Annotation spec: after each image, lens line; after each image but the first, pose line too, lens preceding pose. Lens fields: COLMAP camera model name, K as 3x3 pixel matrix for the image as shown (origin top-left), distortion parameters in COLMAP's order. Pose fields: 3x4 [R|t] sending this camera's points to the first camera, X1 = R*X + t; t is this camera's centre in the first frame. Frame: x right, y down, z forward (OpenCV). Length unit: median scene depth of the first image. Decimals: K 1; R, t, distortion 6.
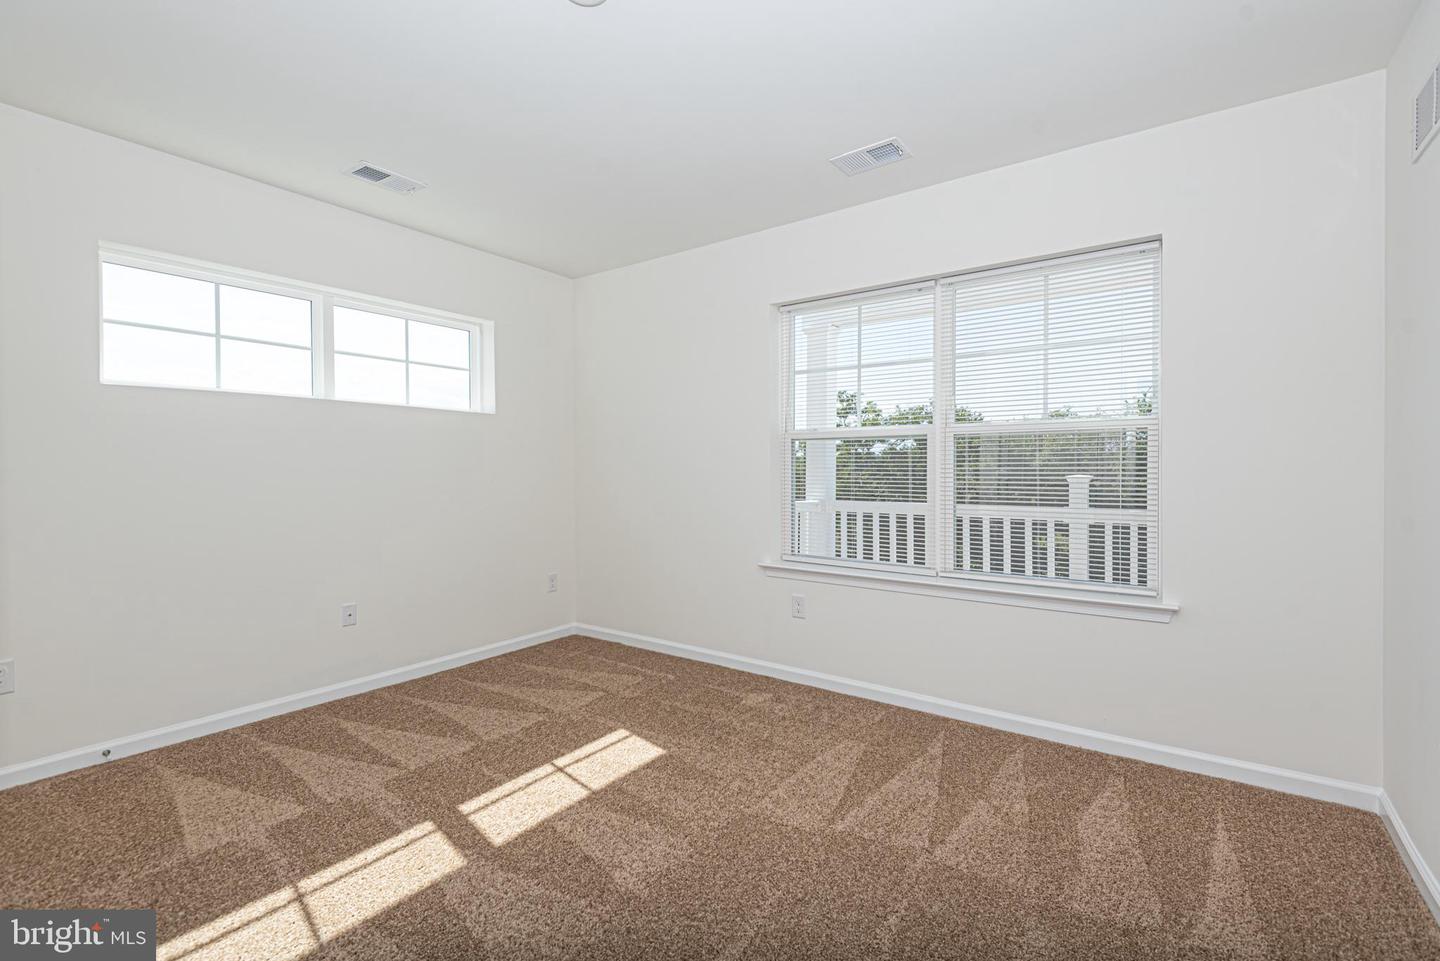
lens RADIAL K [[657.9, 0, 721.4], [0, 657.9, 458.0], [0, 0, 1]] dist [0.038295, -0.021444]
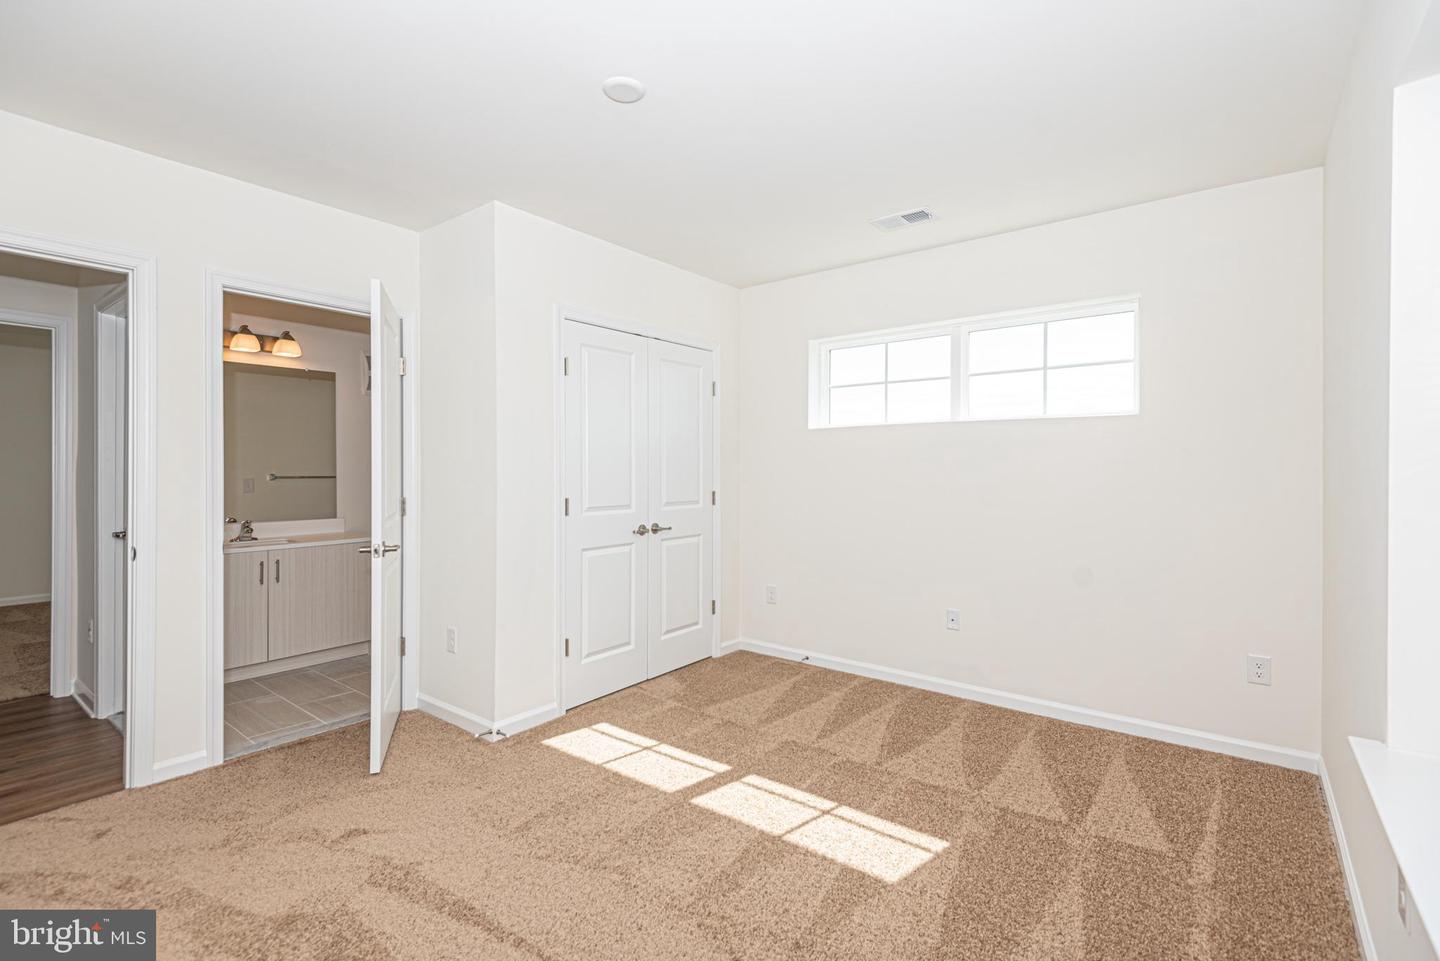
lens RADIAL K [[628.8, 0, 721.2], [0, 628.8, 475.7], [0, 0, 1]] dist [0.018880, -0.009764]
pose [[-0.018743, -0.002833, -0.999820, 0.571151], [-0.000920, 0.999996, -0.002816, 0.007620], [0.999824, 0.000867, -0.018745, 0.789815]]
